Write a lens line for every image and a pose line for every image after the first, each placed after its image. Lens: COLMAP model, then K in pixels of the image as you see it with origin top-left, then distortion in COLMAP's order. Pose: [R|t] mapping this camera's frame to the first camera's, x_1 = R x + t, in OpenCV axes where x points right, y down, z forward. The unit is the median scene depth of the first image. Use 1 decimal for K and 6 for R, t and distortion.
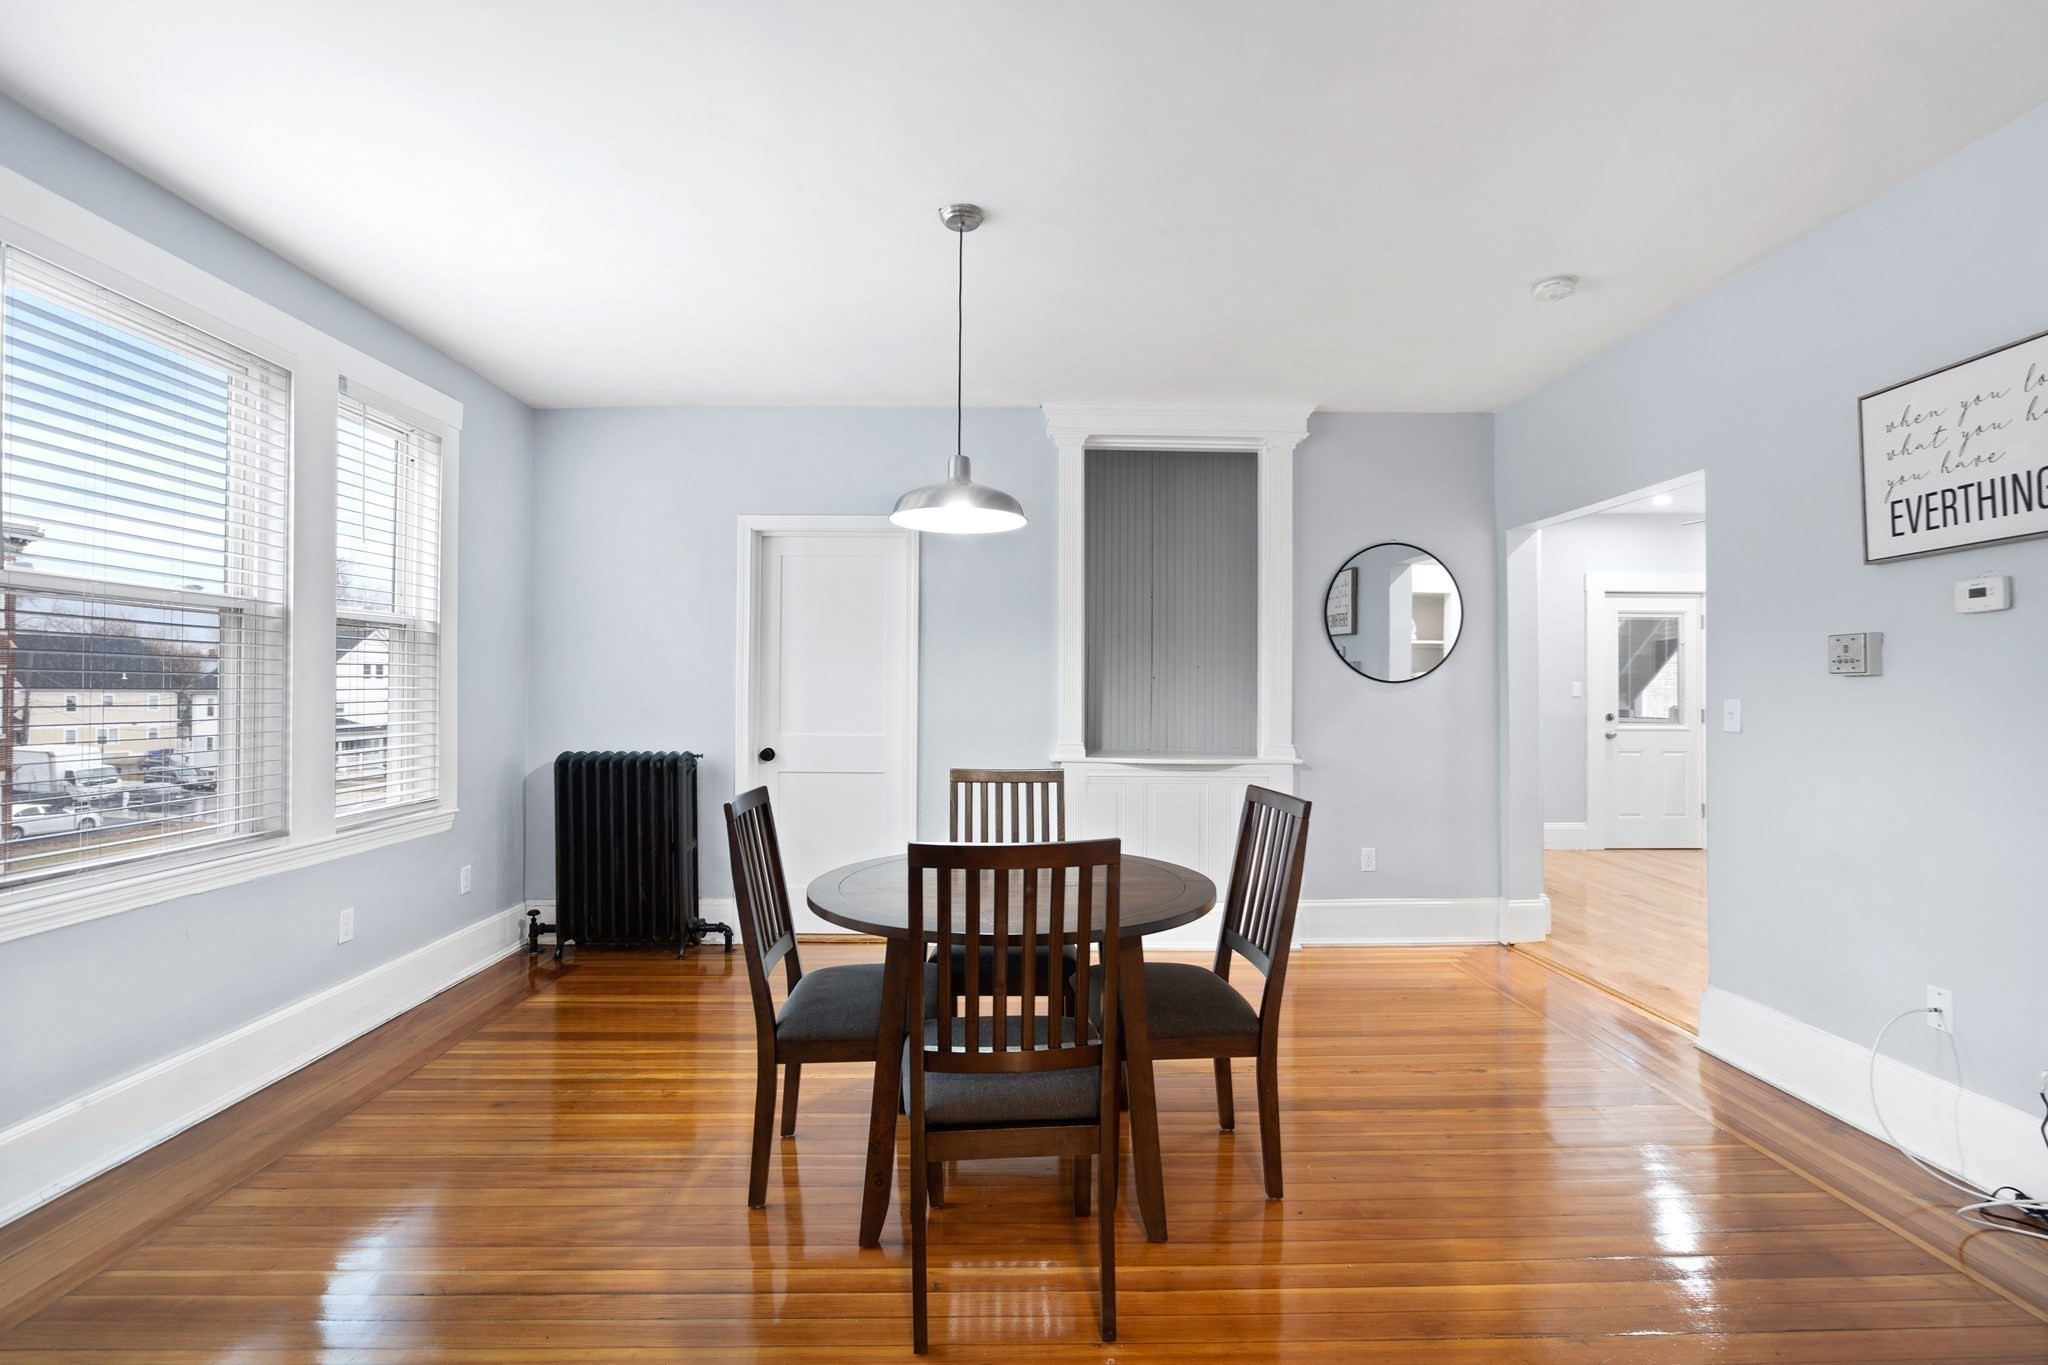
lens RADIAL K [[938.0, 0, 1025.5], [0, 938.0, 692.3], [0, 0, 1]] dist [-0.003665, -0.001400]
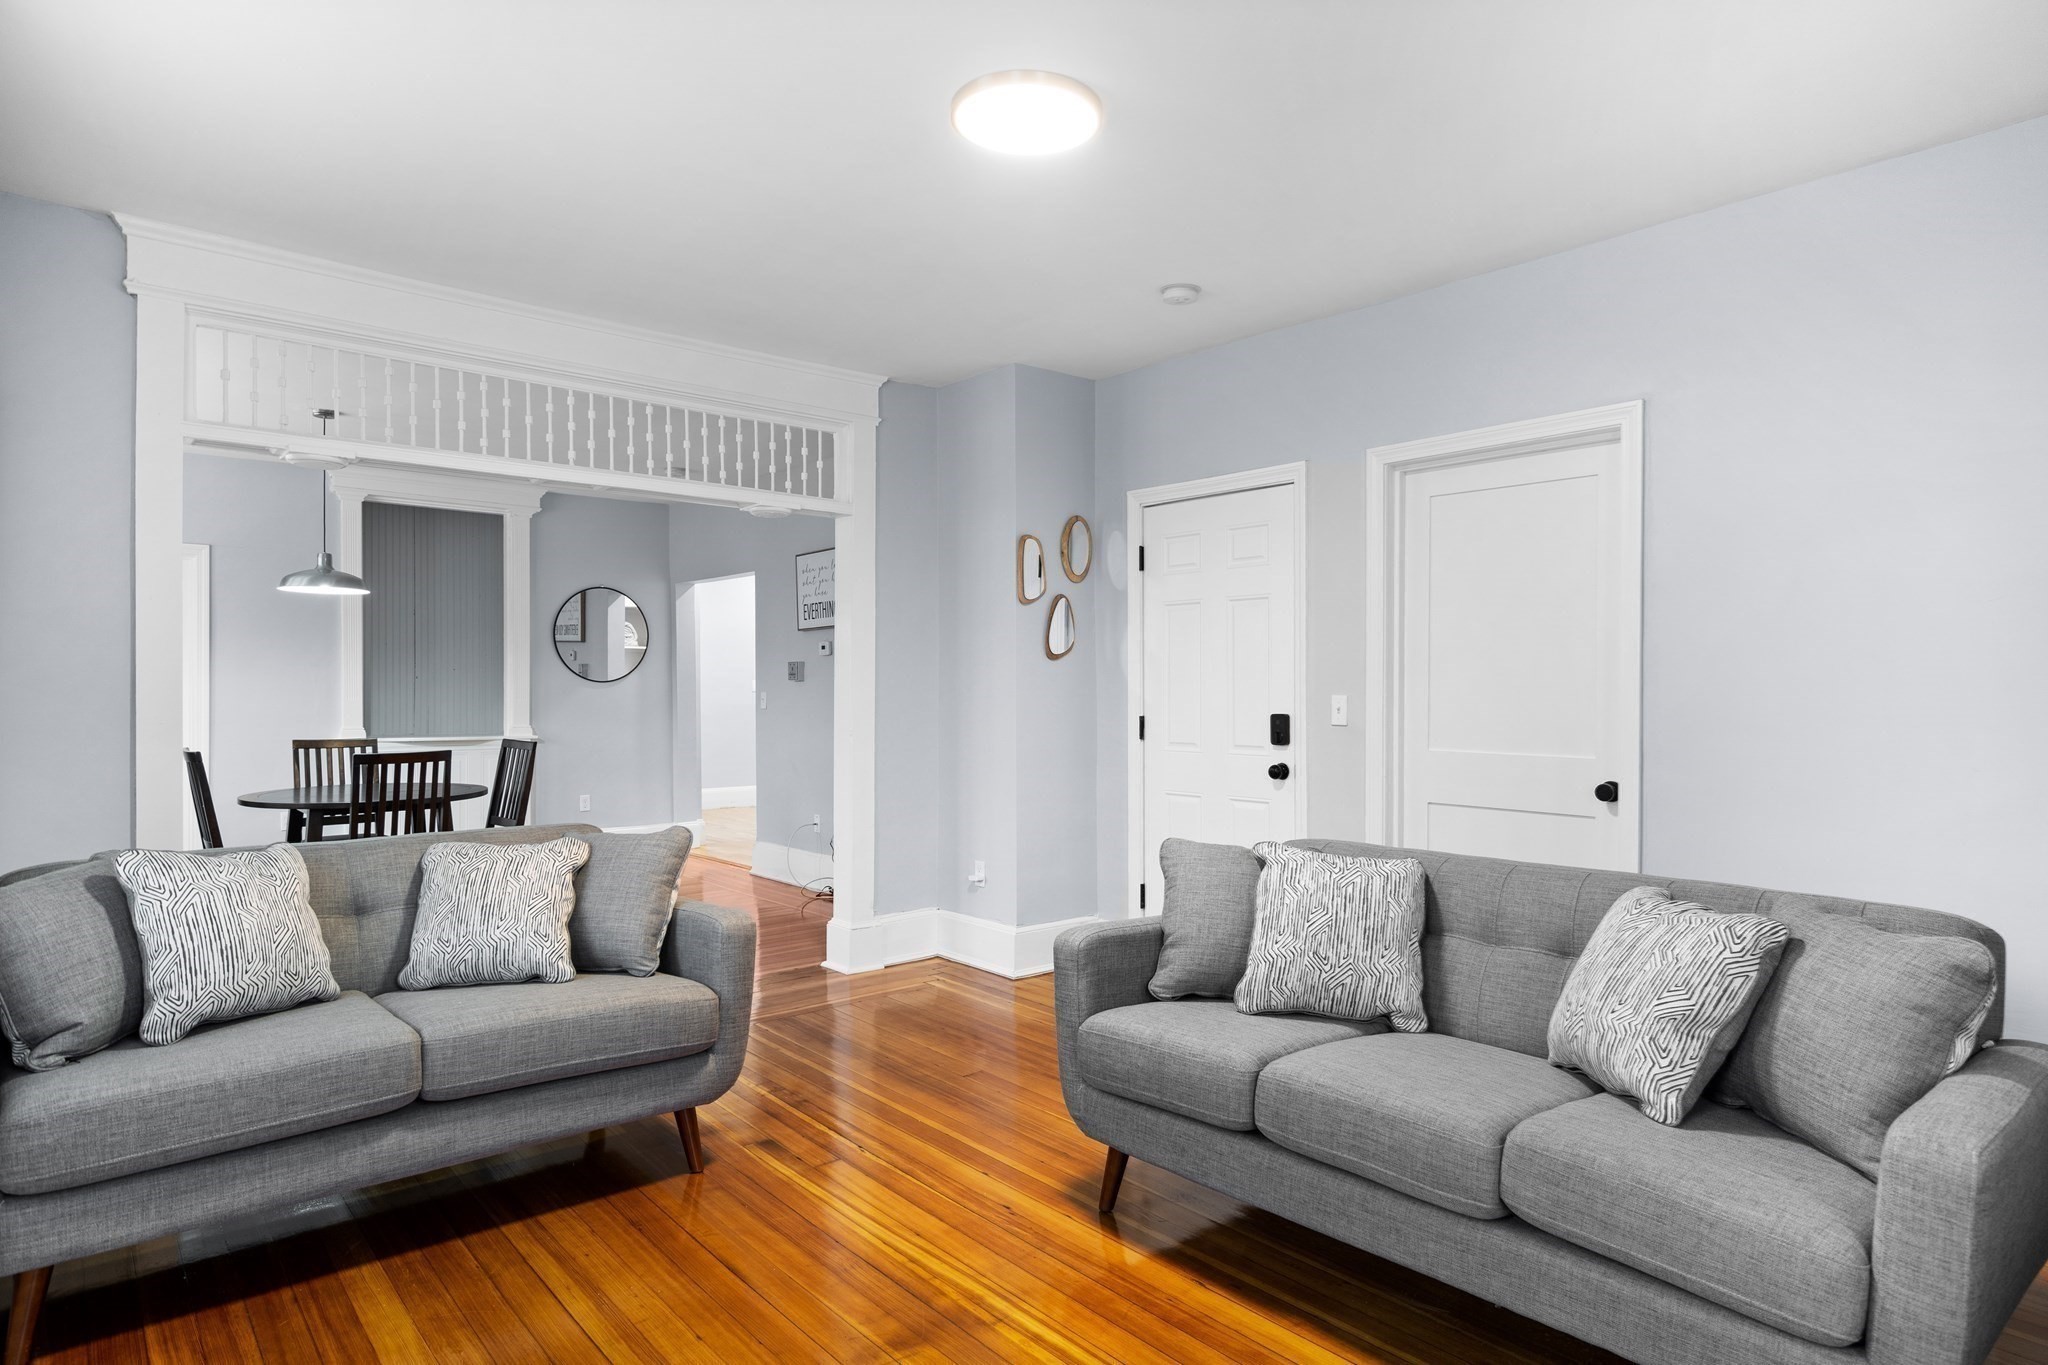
lens RADIAL K [[1158.4, 0, 1026.1], [0, 1158.4, 694.1], [0, 0, 1]] dist [-0.000995, -0.000470]
pose [[0.781109, -0.006034, 0.624365, -0.338584], [0.001245, 0.999966, 0.008106, -0.006816], [-0.624393, -0.005554, 0.781090, -1.267998]]
